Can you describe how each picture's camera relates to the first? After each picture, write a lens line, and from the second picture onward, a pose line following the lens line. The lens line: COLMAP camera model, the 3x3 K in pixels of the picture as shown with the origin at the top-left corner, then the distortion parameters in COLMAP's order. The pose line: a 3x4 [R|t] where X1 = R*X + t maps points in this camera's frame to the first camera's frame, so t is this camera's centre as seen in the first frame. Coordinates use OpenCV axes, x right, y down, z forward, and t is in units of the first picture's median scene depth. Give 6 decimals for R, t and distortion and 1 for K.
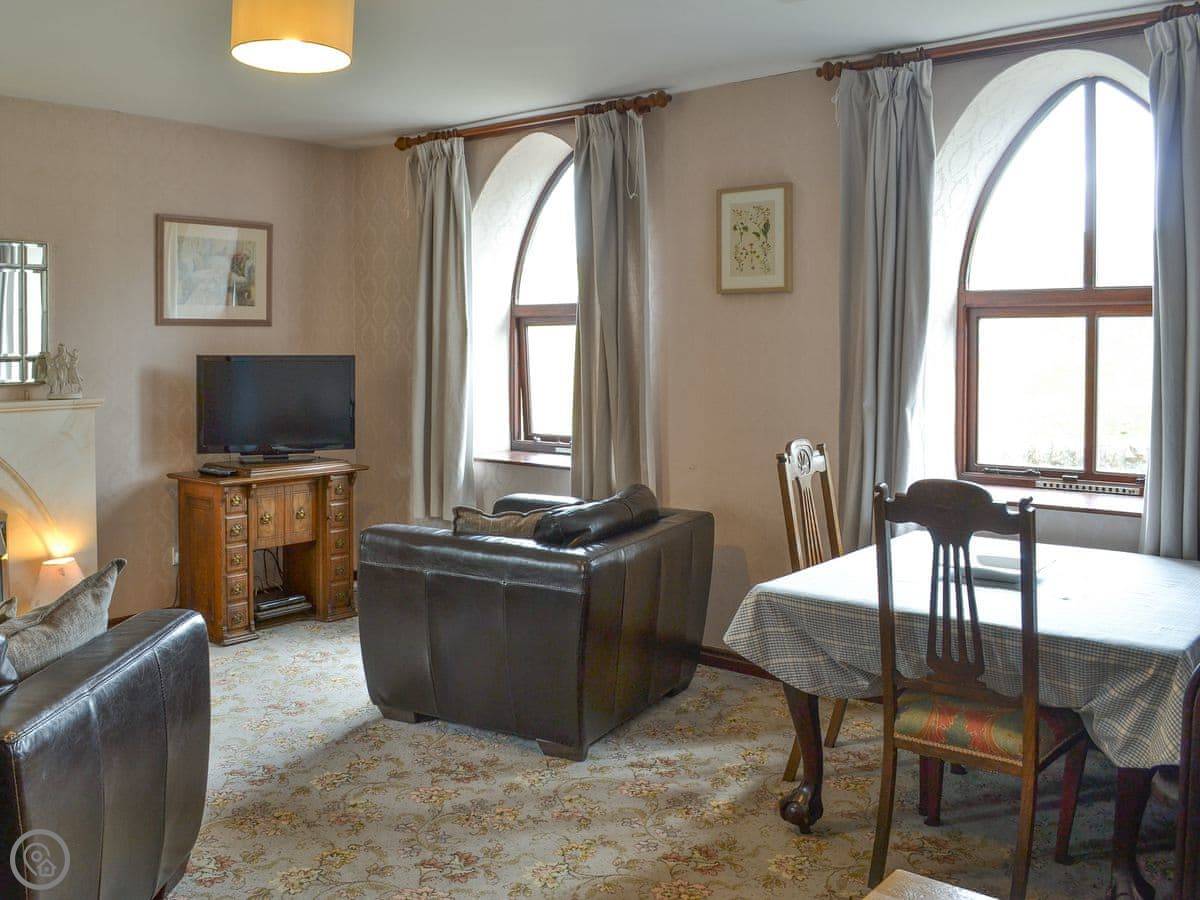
lens RADIAL K [[1114.1, 0, 599.9], [0, 1114.1, 446.0], [0, 0, 1]] dist [-0.060506, 0.000000]
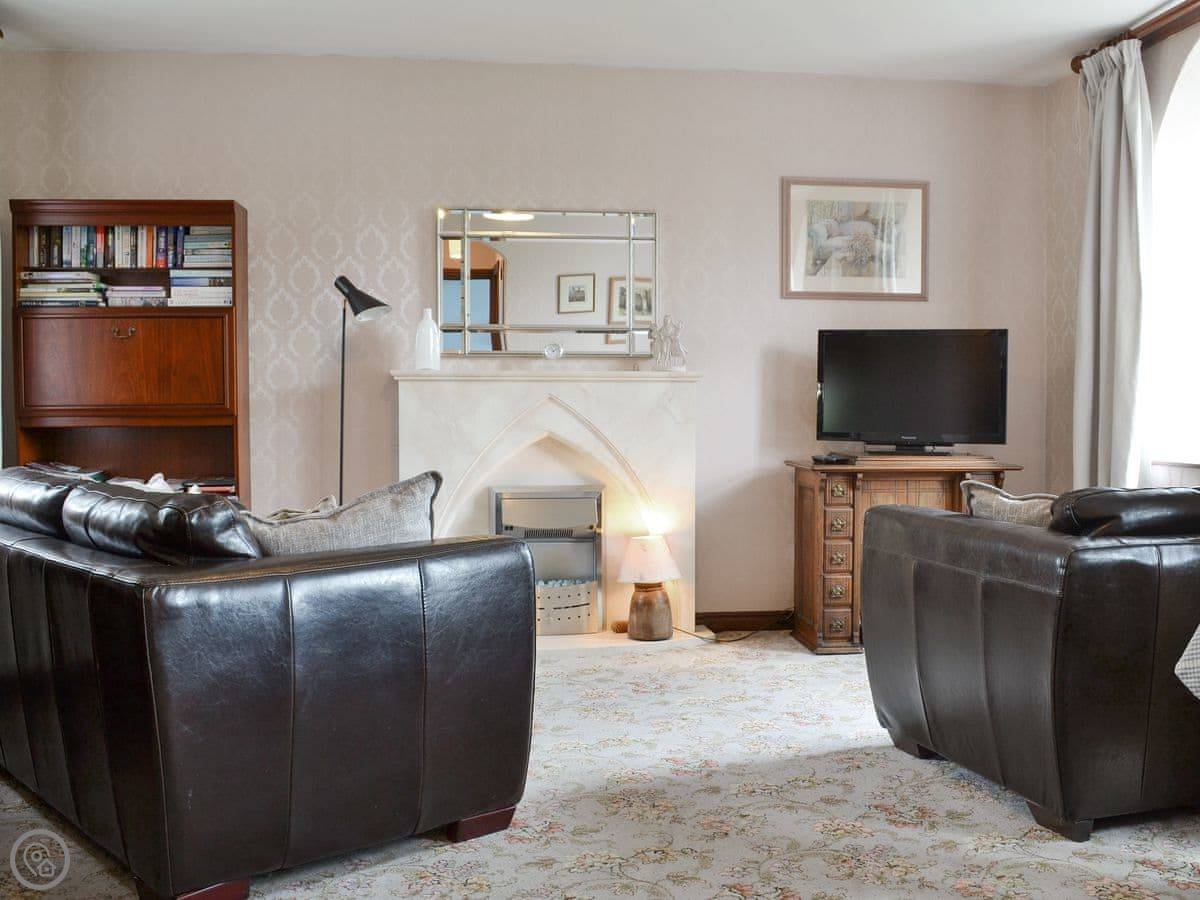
lens RADIAL K [[1246.9, 0, 598.8], [0, 1246.9, 453.1], [0, 0, 1]] dist [-0.045007, 0.000000]
pose [[0.731072, 0.027999, -0.681726, 0.206233], [-0.056851, 0.998183, -0.019970, 0.050420], [0.679928, 0.053356, 0.731335, 0.147103]]
